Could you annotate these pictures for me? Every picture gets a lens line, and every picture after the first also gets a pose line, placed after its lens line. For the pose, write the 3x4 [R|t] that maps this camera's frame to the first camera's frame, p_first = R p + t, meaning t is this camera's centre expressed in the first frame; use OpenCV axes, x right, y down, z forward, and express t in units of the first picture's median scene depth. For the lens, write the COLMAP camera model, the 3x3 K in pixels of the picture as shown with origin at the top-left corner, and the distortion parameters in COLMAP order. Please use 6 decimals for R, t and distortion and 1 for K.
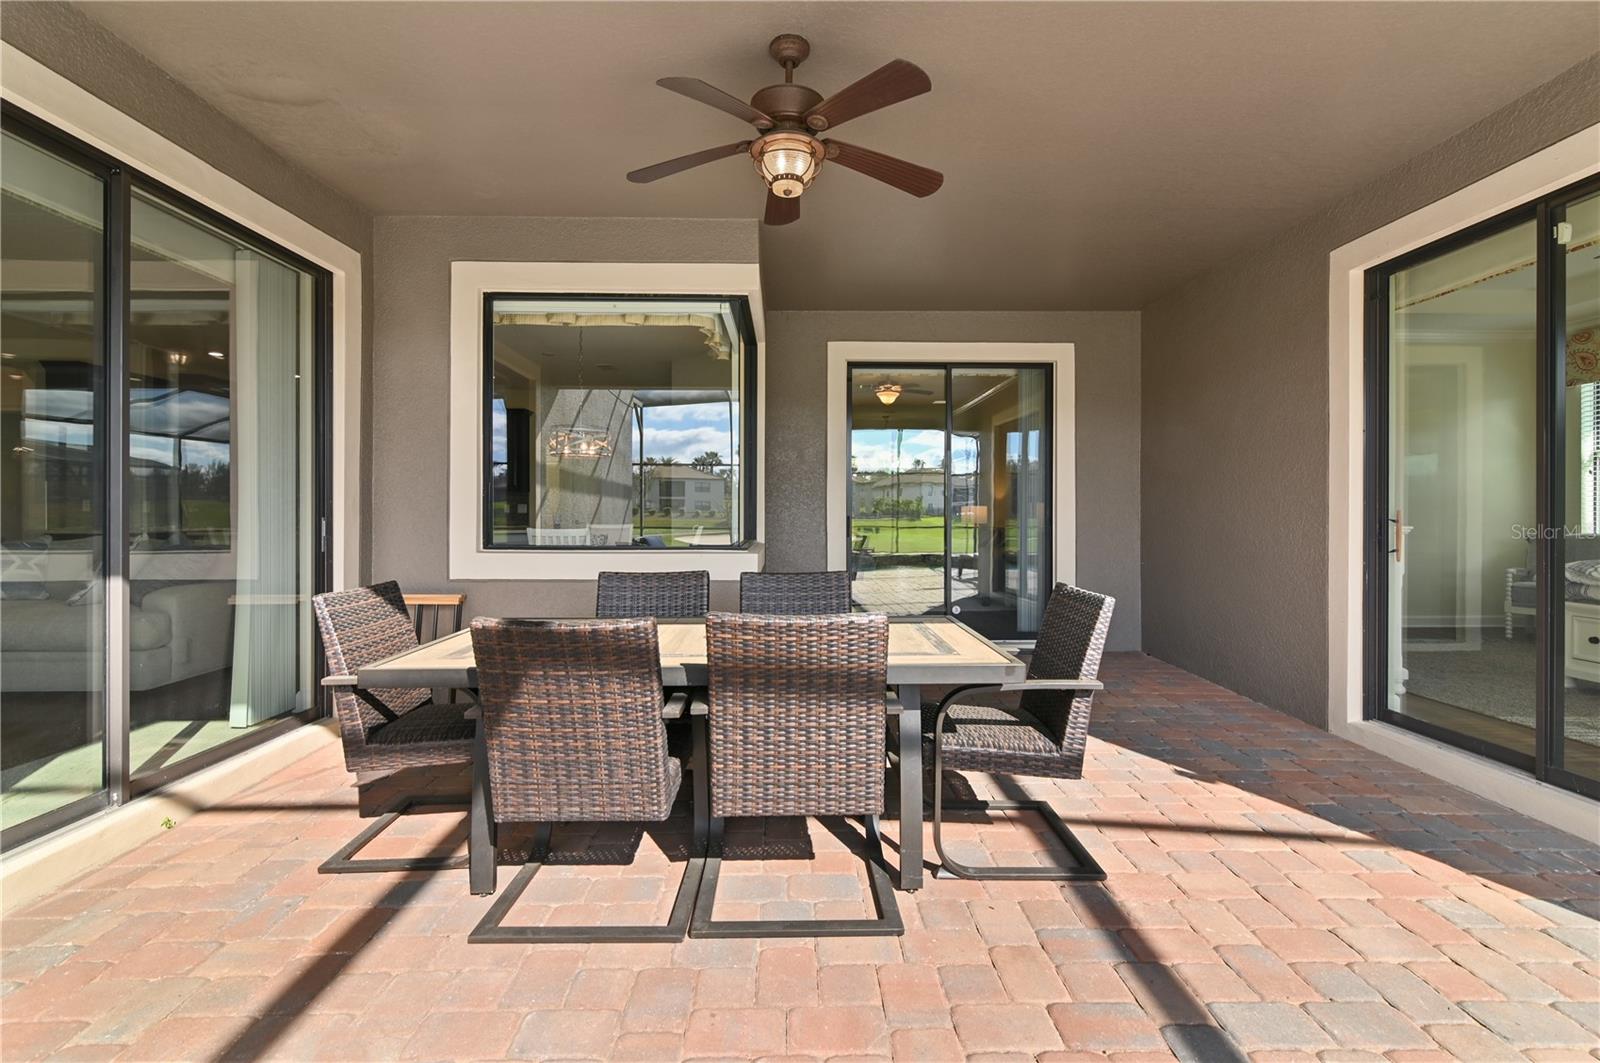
lens RADIAL K [[724.8, 0, 799.2], [0, 724.8, 520.7], [0, 0, 1]] dist [-0.006849, 0.000305]
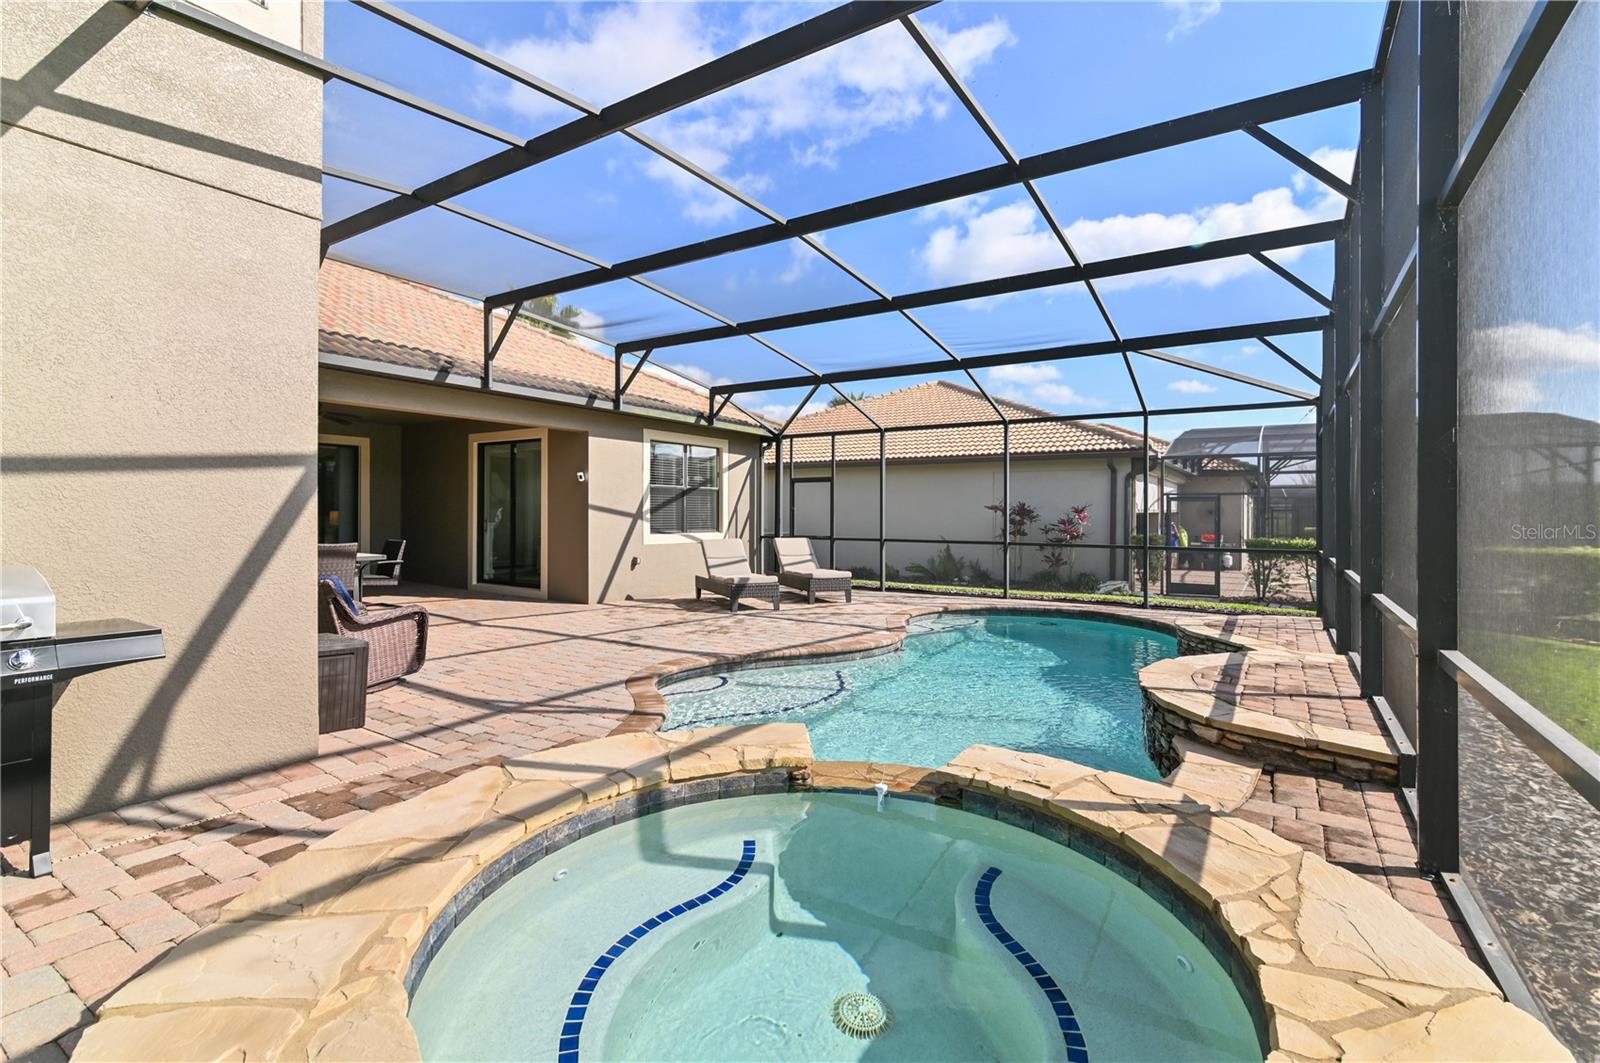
lens RADIAL K [[724.8, 0, 803.4], [0, 724.8, 519.5], [0, 0, 1]] dist [-0.006849, 0.000305]
pose [[0.554735, -0.002828, 0.832022, -1.083272], [0.000884, 0.999996, 0.002810, -0.015334], [-0.832027, -0.000823, 0.554735, -1.978798]]
